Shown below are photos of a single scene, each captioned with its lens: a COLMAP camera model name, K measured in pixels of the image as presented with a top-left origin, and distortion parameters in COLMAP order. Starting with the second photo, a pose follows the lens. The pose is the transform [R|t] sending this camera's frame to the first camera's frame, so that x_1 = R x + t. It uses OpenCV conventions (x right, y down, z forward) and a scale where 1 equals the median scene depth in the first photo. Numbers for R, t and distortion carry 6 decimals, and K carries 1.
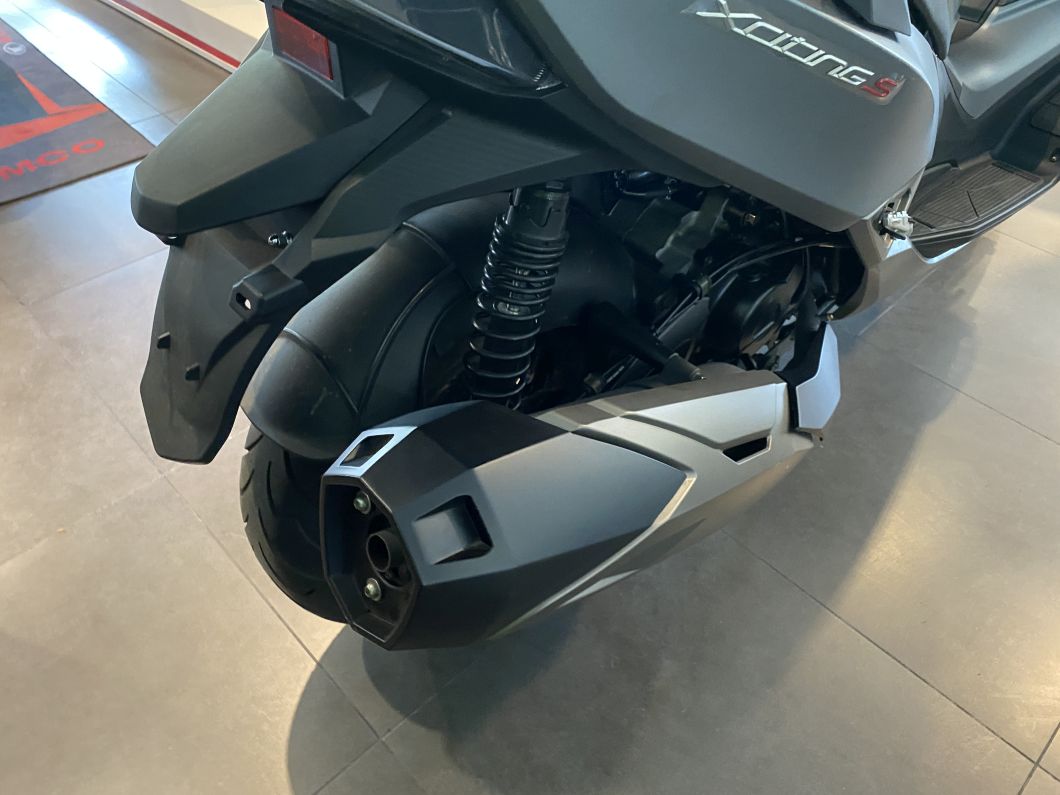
lens RADIAL K [[817.5, 0, 524.1], [0, 817.5, 388.0], [0, 0, 1]] dist [-0.004826, -0.009291]
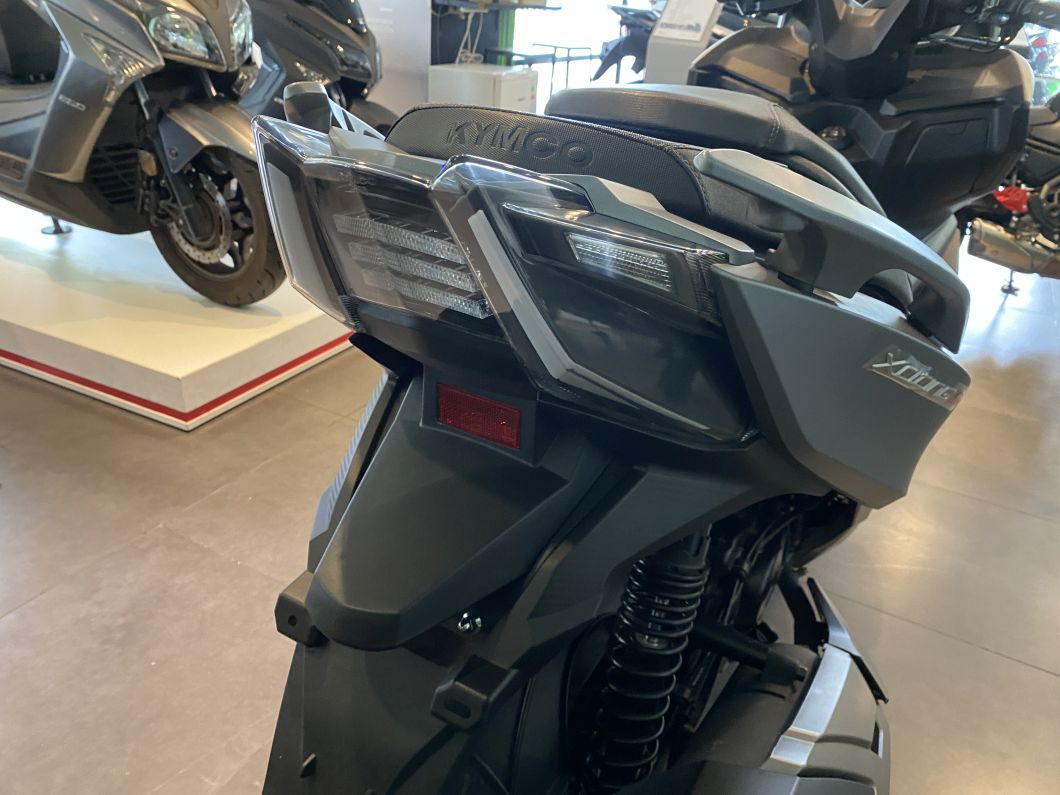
lens RADIAL K [[796.7, 0, 530.0], [0, 796.7, 397.5], [0, 0, 1]] dist [0.042654, -0.044248]
pose [[0.943883, -0.095103, 0.316292, -0.456701], [0.179197, 0.951900, -0.248543, -0.174889], [-0.277442, 0.291275, 0.915525, 0.099799]]
